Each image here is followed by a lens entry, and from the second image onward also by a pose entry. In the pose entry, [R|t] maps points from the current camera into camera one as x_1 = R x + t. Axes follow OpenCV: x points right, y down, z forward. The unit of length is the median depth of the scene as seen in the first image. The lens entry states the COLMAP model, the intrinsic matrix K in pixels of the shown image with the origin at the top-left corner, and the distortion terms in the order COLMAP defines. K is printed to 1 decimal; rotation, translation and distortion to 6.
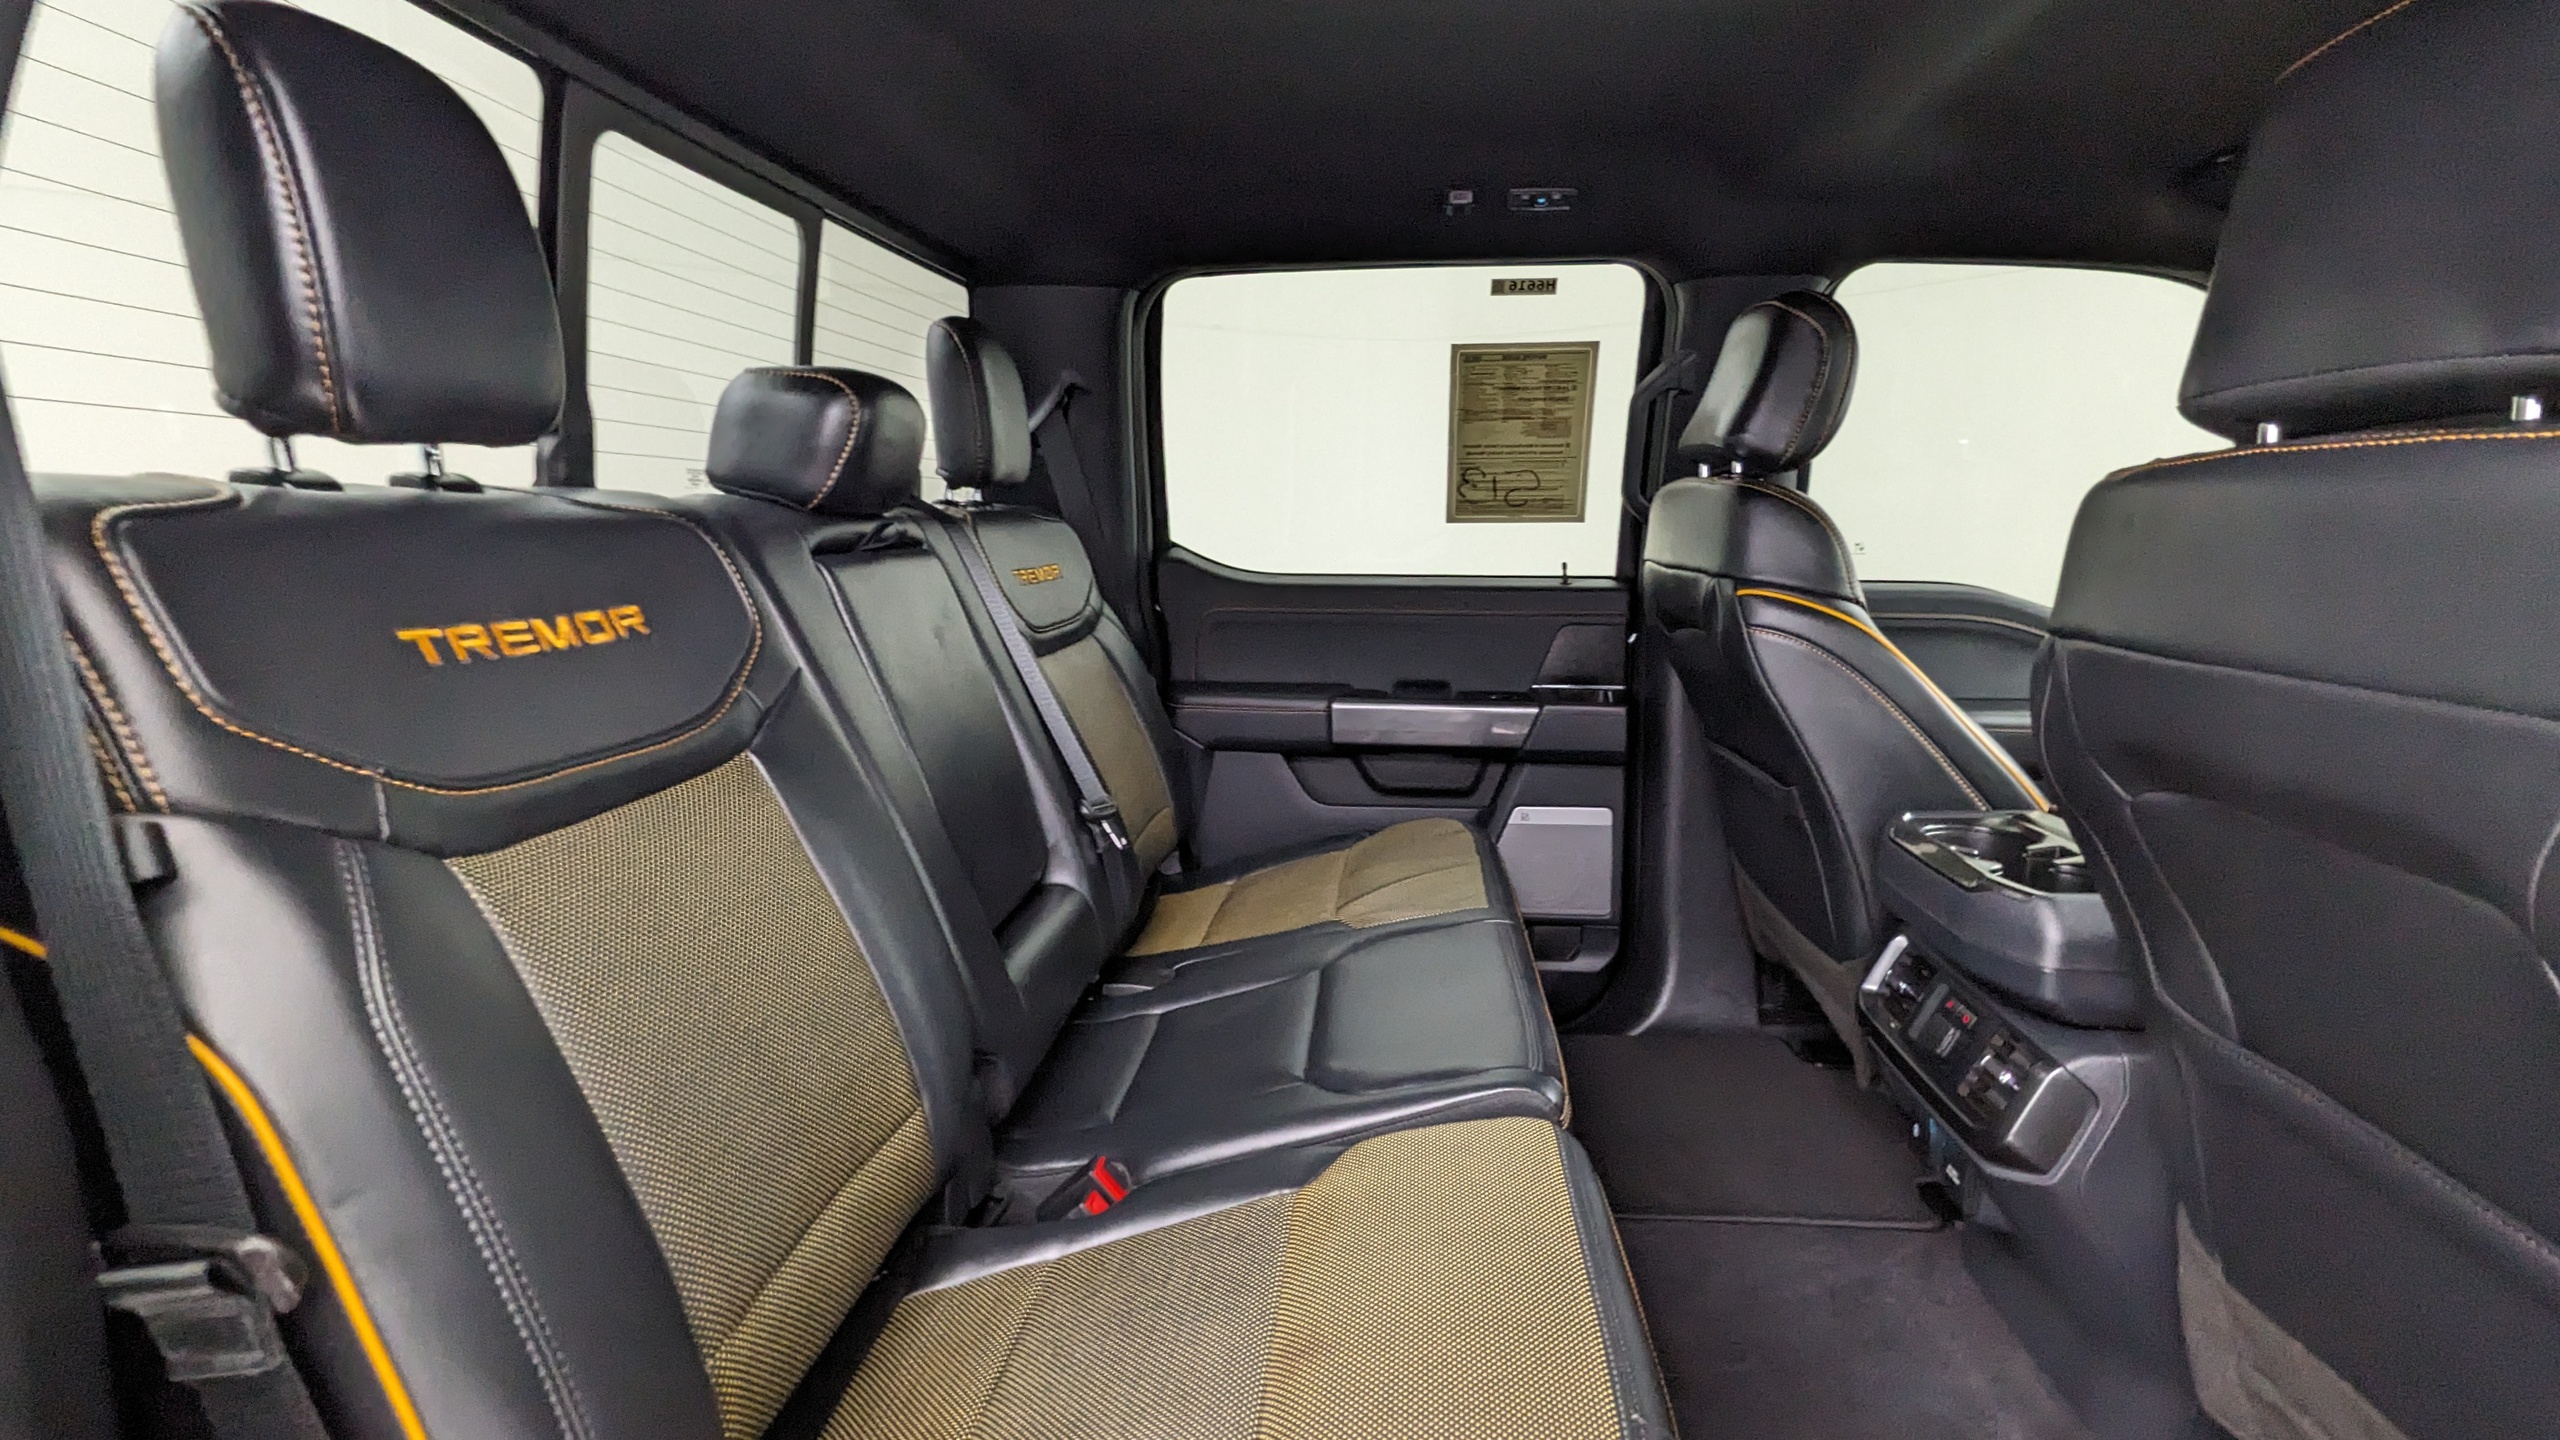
lens RADIAL K [[1239.3, 0, 1295.6], [0, 1239.3, 761.1], [0, 0, 1]] dist [-0.009136, 0.000863]
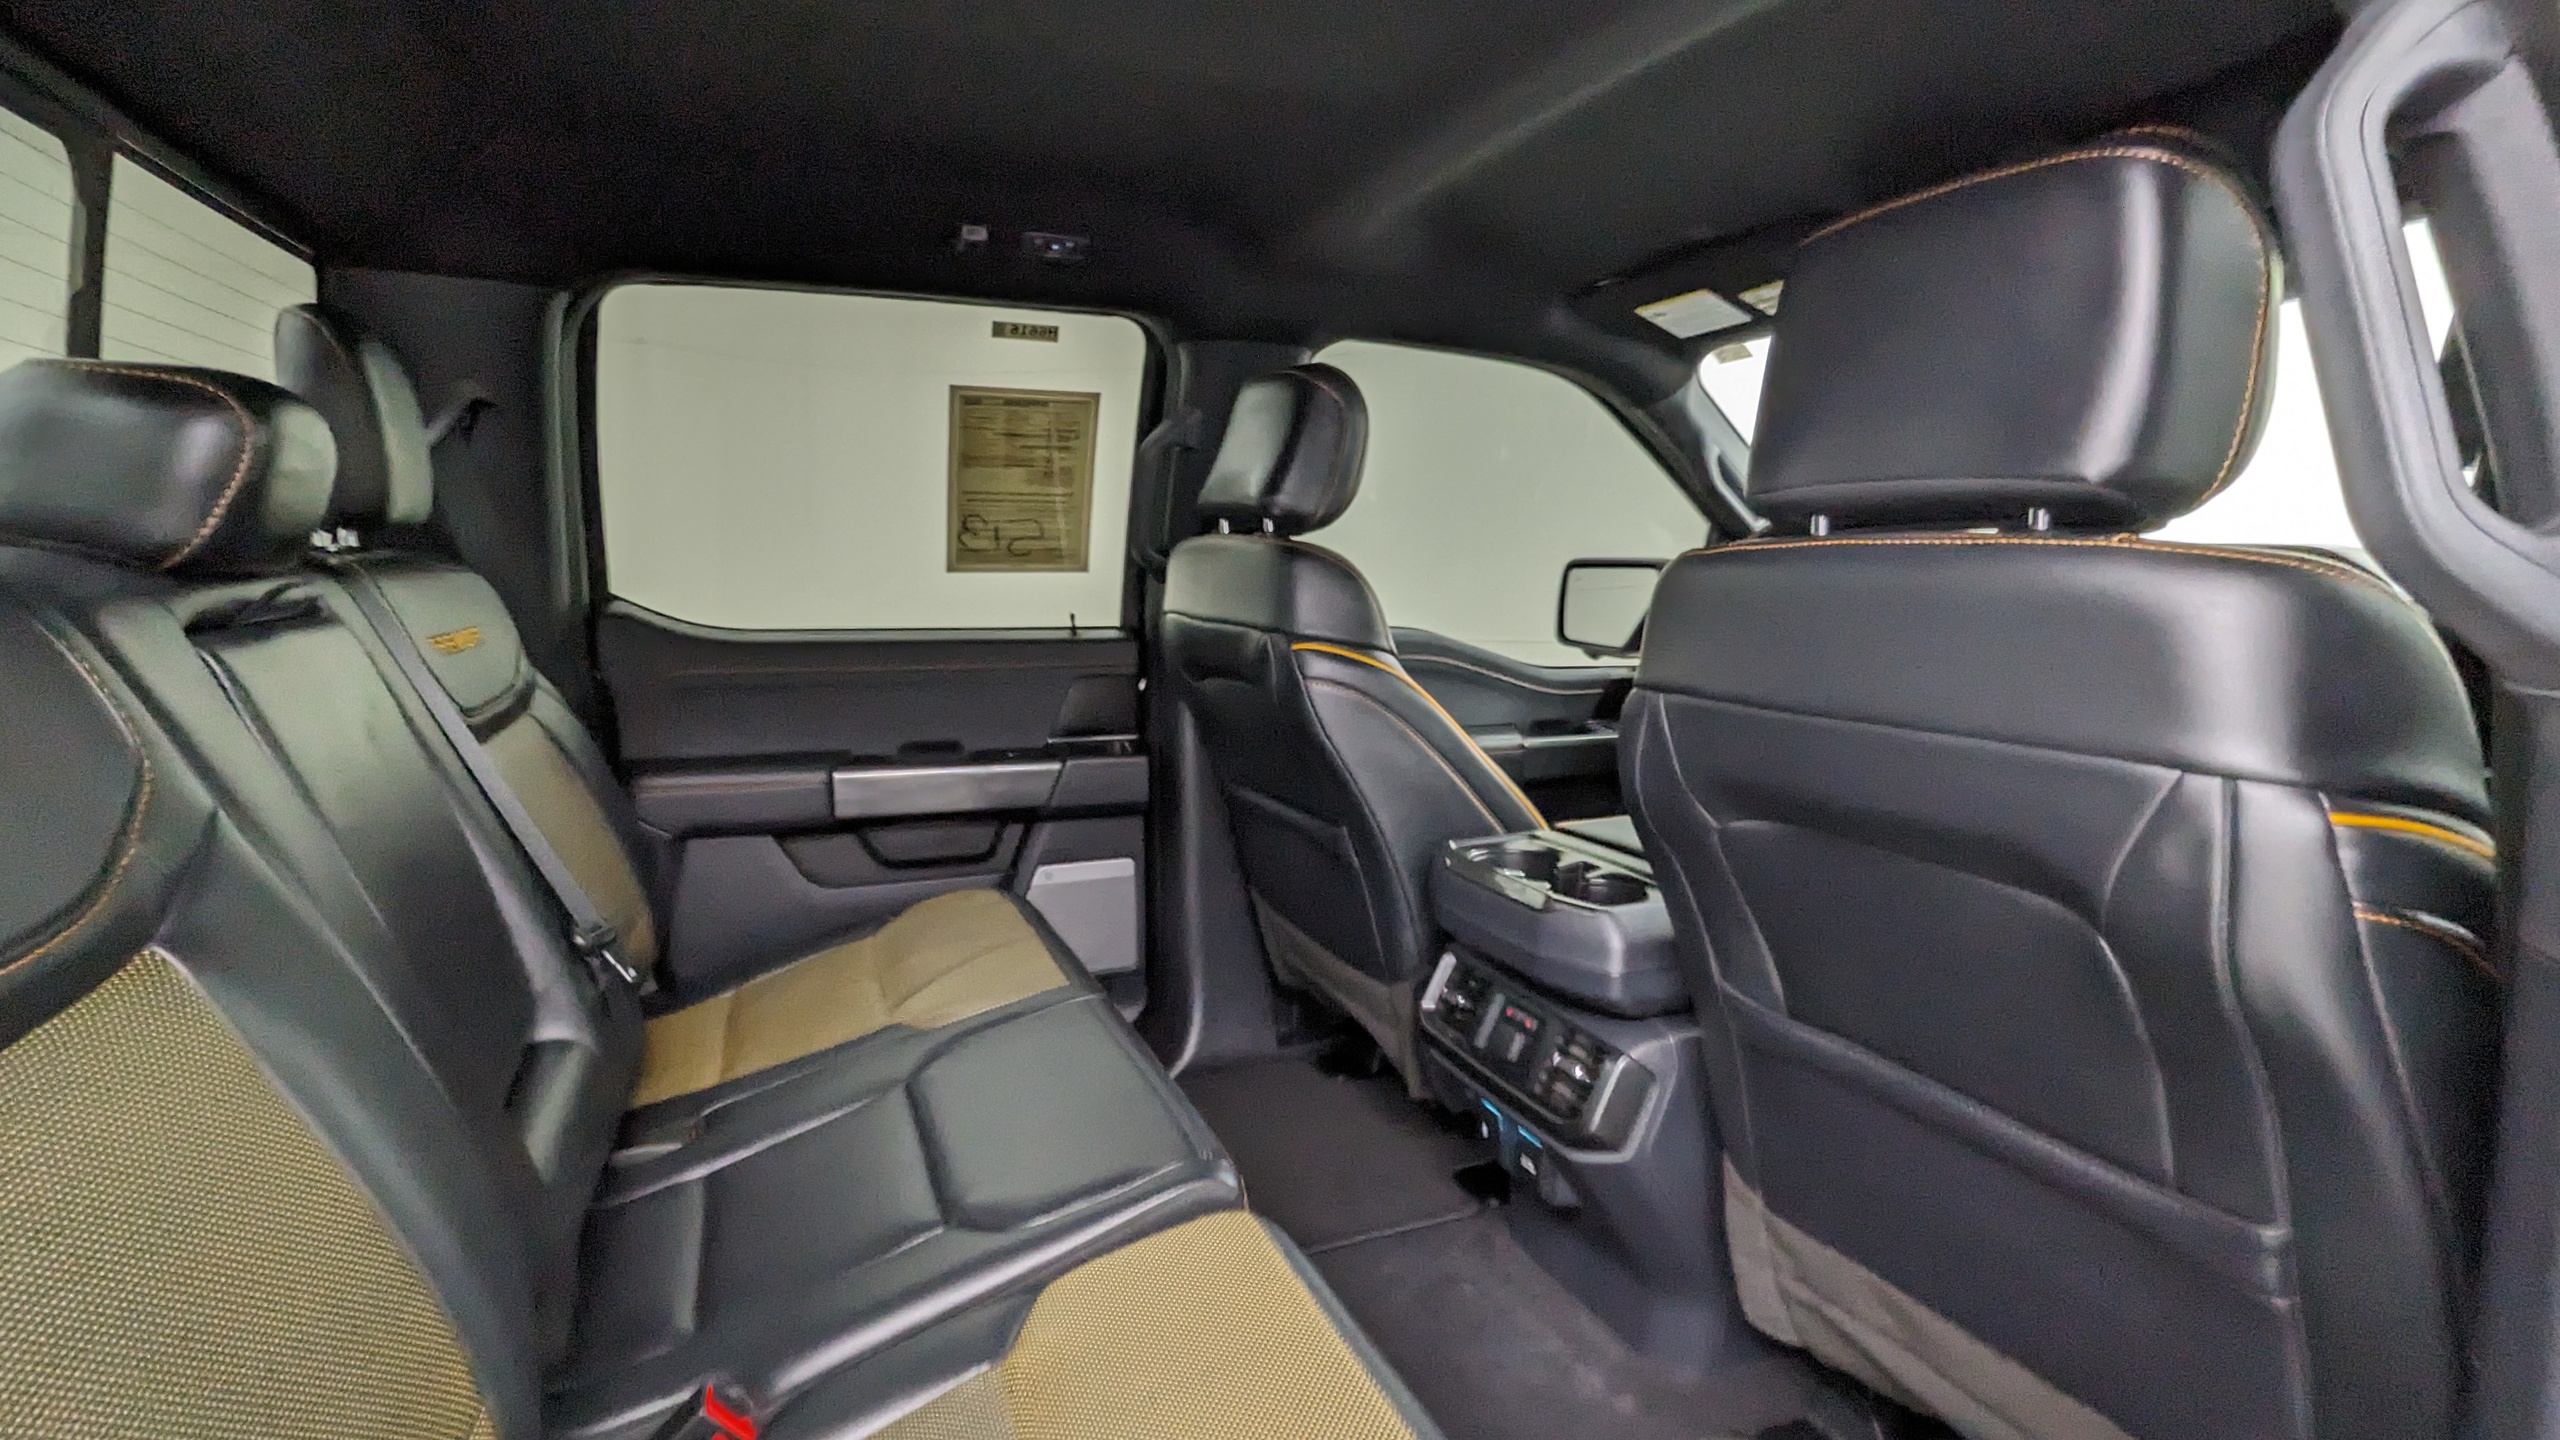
lens RADIAL K [[1239.3, 0, 1327.1], [0, 1239.3, 752.2], [0, 0, 1]] dist [-0.009136, 0.000863]
pose [[0.877880, -0.063218, 0.474689, -0.115745], [0.080335, 0.996642, -0.015840, -0.028727], [-0.472094, 0.052039, 0.880011, 0.072900]]
